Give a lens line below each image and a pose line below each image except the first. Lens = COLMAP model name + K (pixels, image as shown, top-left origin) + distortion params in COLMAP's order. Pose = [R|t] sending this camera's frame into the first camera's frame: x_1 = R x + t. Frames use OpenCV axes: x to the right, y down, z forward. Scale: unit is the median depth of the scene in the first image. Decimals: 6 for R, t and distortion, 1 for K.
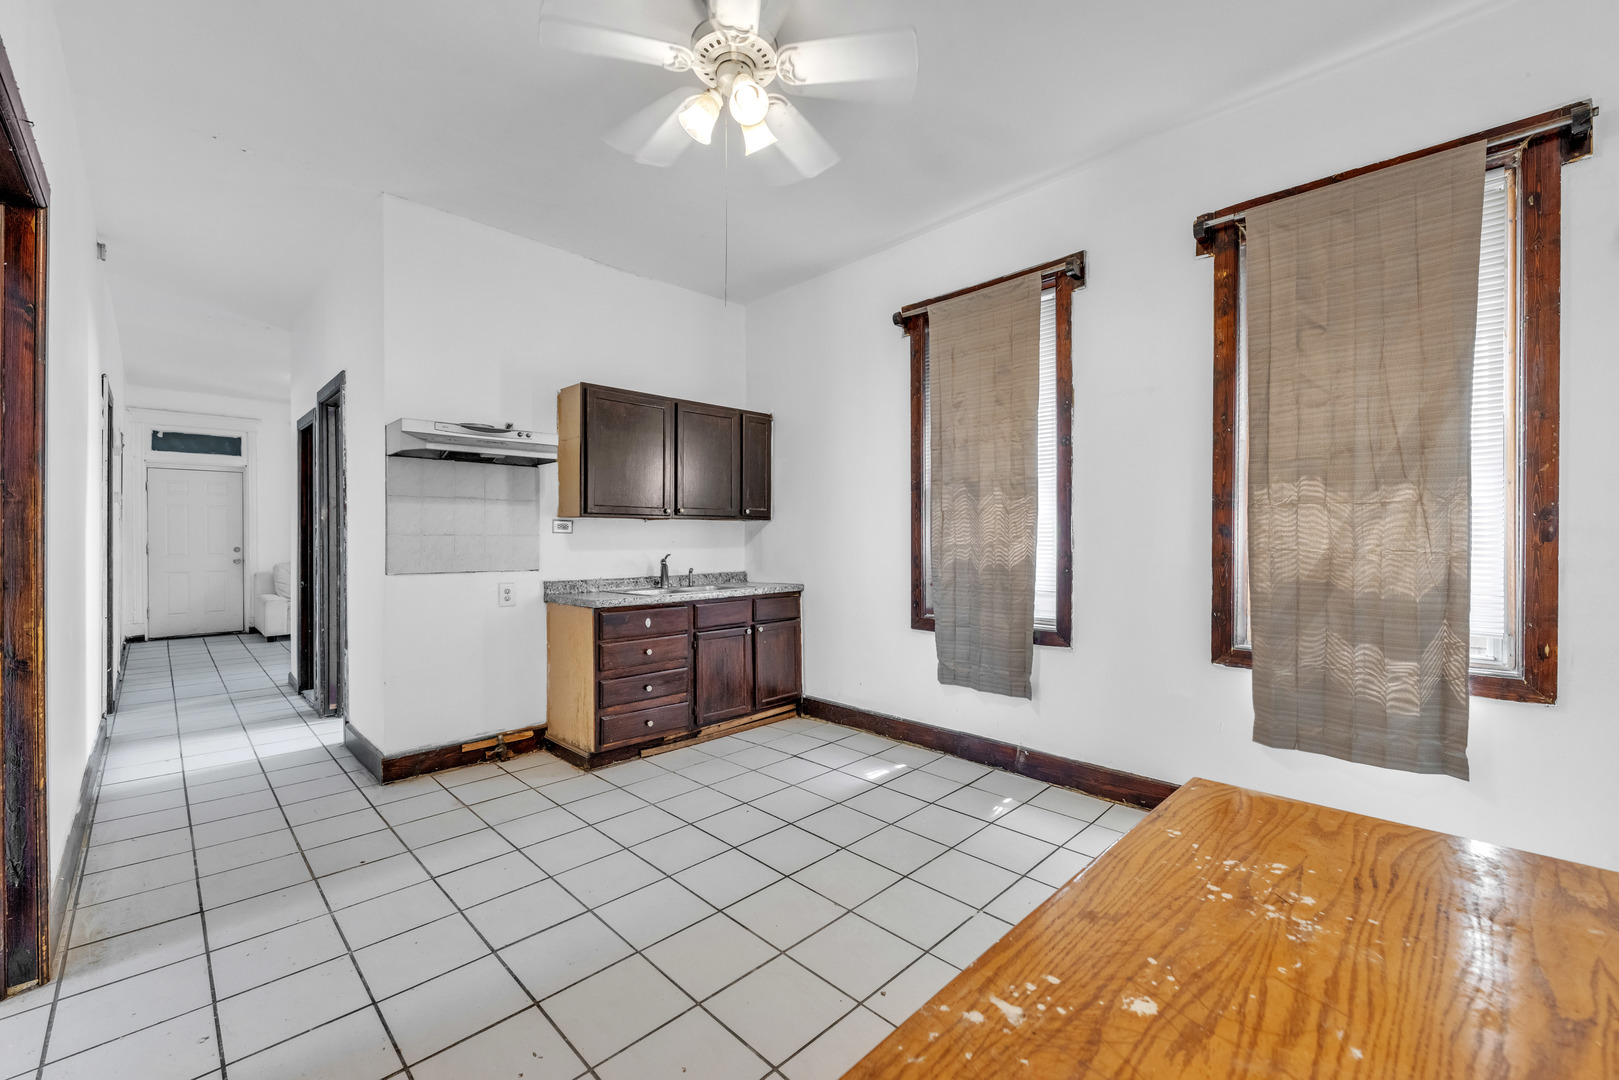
lens RADIAL K [[662.1, 0, 810.5], [0, 662.1, 537.4], [0, 0, 1]] dist [0.002386, -0.000893]
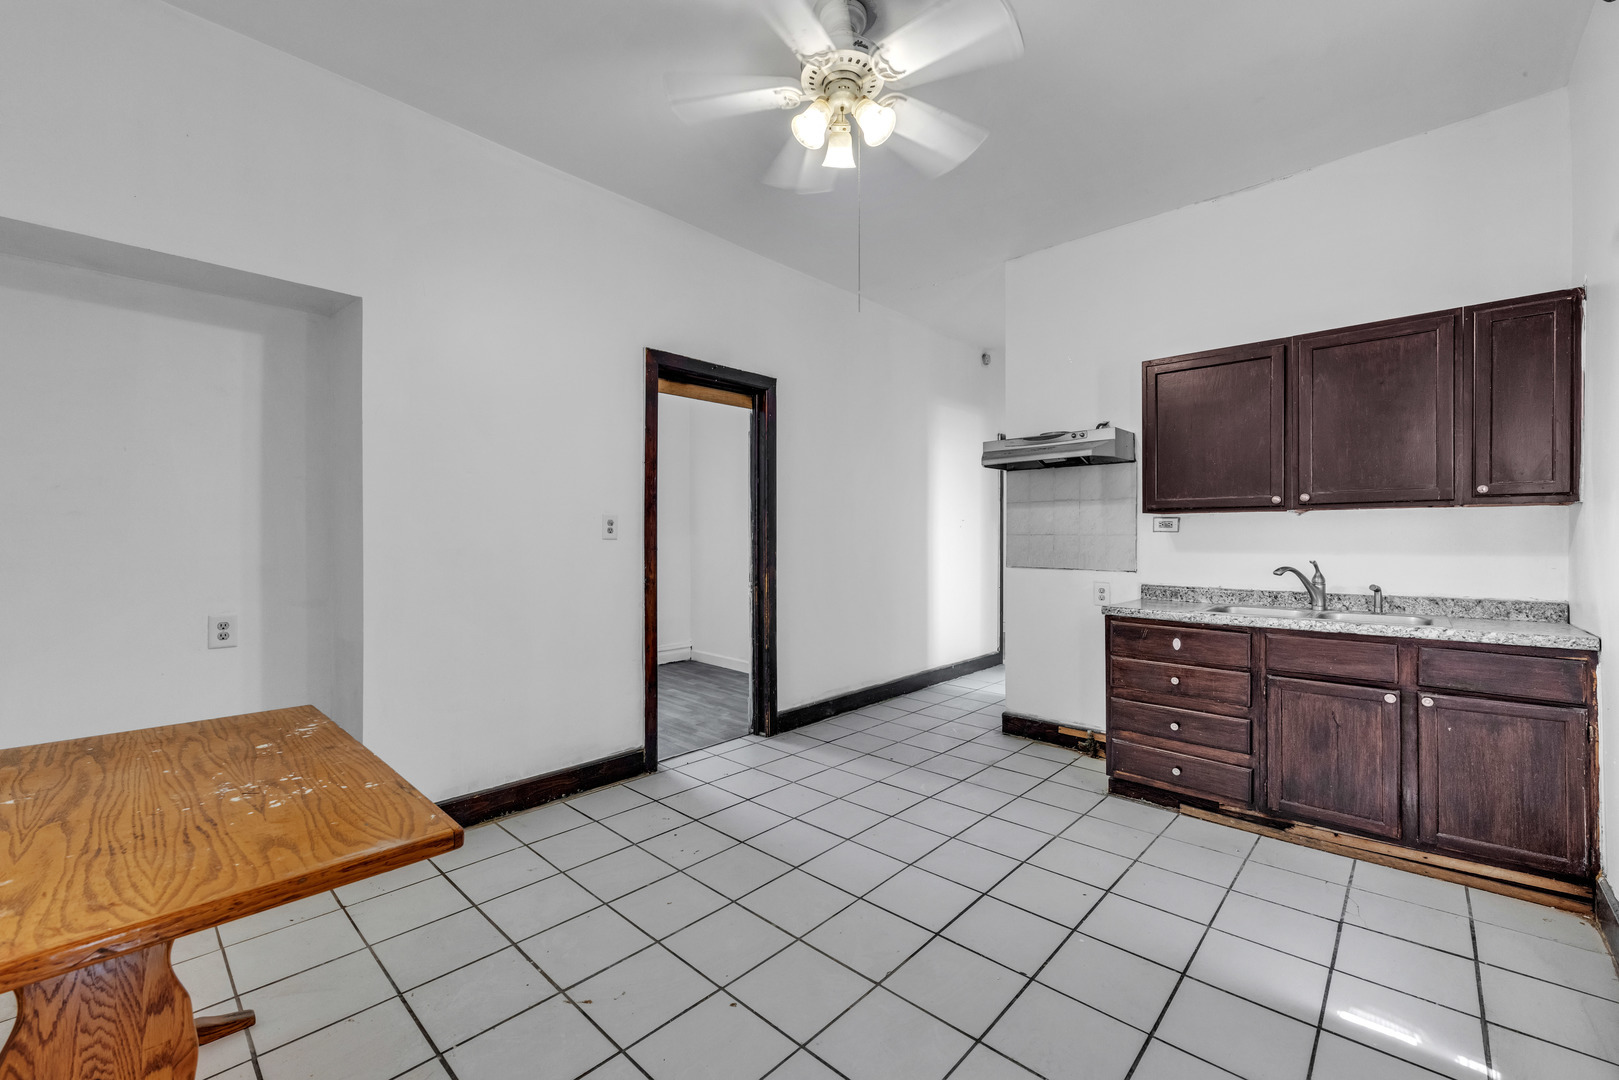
lens RADIAL K [[662.1, 0, 807.6], [0, 662.1, 539.0], [0, 0, 1]] dist [0.002386, -0.000893]
pose [[0.030418, 0.003454, -0.999531, 0.562191], [0.000389, 0.999994, 0.003467, -0.000217], [0.999537, -0.000494, 0.030416, 0.557690]]
